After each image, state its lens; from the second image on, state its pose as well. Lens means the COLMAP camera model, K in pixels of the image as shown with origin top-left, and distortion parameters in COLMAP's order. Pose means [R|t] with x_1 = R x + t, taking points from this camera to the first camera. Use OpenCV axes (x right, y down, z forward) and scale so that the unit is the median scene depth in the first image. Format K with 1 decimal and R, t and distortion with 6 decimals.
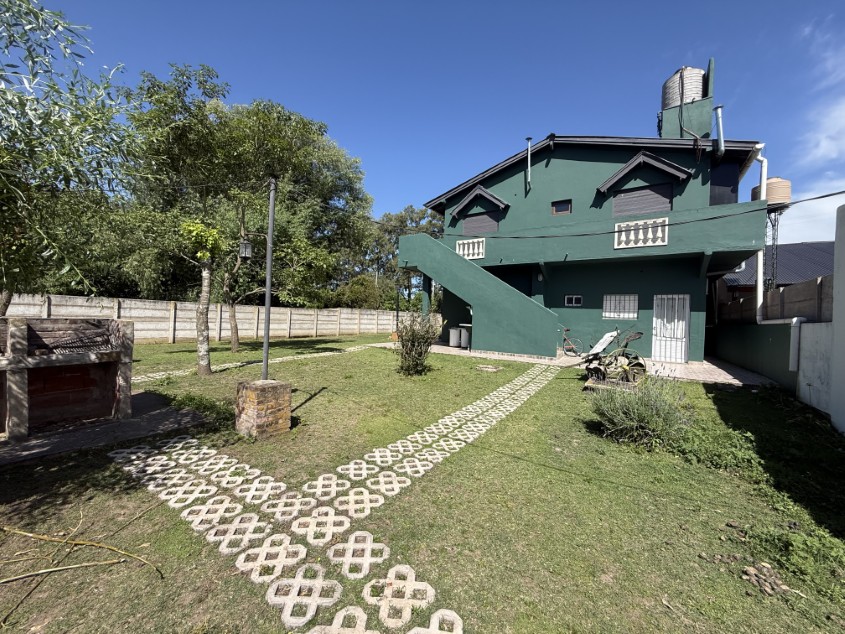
lens RADIAL K [[343.8, 0, 426.4], [0, 343.8, 318.3], [0, 0, 1]] dist [0.002147, -0.000865]
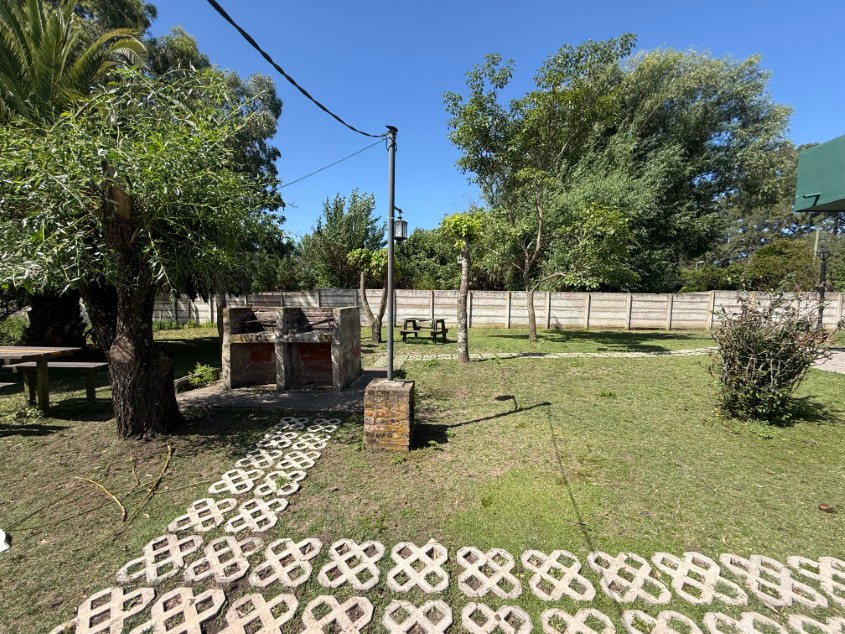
lens RADIAL K [[343.8, 0, 421.3], [0, 343.8, 313.5], [0, 0, 1]] dist [0.002147, -0.000865]
pose [[0.496334, 0.016021, -0.867984, 0.147039], [0.003533, 0.999784, 0.020474, -0.000176], [0.868124, -0.013229, 0.496171, 0.326665]]
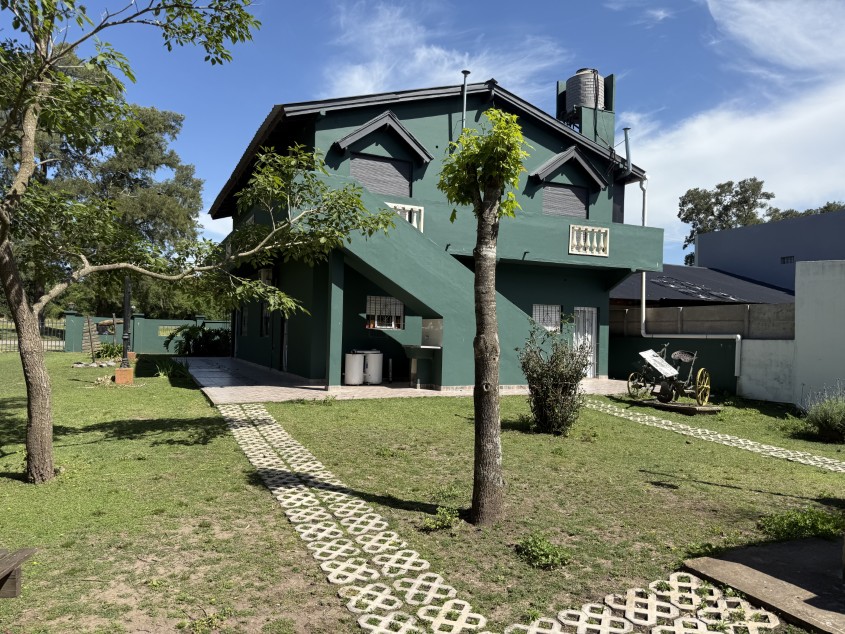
lens RADIAL K [[606.6, 0, 419.0], [0, 606.6, 330.0], [0, 0, 1]] dist [0.071150, -0.087977]
pose [[0.518535, -0.016284, 0.854901, -0.988650], [-0.005928, 0.999726, 0.022639, -0.042664], [-0.855036, -0.016807, 0.518297, 0.540557]]
